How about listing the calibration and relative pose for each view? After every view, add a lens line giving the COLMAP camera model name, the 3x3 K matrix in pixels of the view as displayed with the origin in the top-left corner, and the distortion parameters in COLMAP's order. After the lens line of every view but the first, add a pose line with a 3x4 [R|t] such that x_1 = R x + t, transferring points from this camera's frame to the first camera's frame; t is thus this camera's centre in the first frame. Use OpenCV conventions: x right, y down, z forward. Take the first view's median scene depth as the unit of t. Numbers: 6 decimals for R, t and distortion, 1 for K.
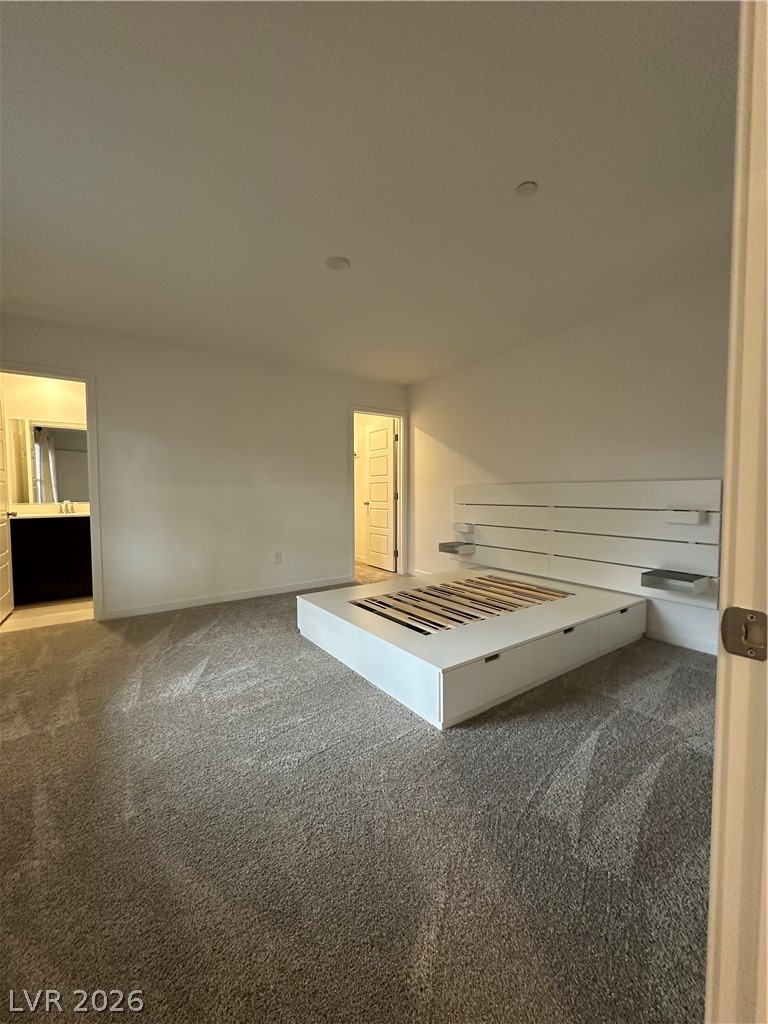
lens RADIAL K [[409.3, 0, 384.7], [0, 409.3, 510.6], [0, 0, 1]] dist [-0.000690, -0.000113]
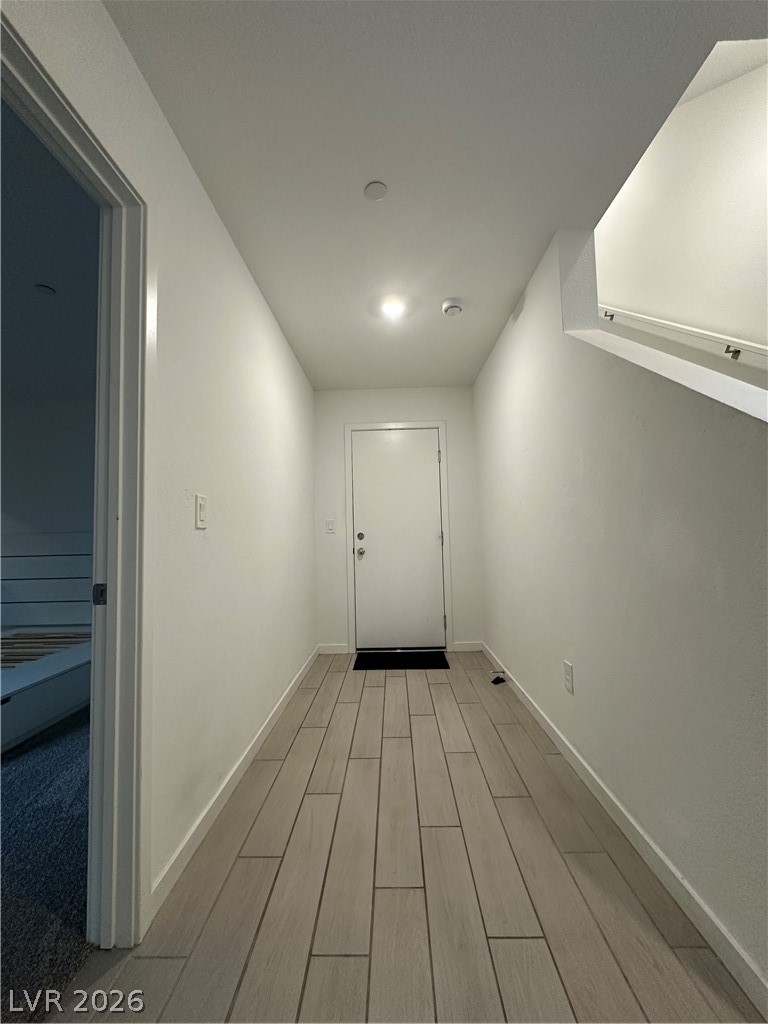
lens RADIAL K [[409.3, 0, 385.0], [0, 409.3, 509.8], [0, 0, 1]] dist [-0.000690, -0.000113]
pose [[0.587586, 0.044362, 0.807945, -0.014457], [0.057223, 0.993718, -0.096178, 0.025254], [-0.807136, 0.102746, 0.581356, -0.319222]]
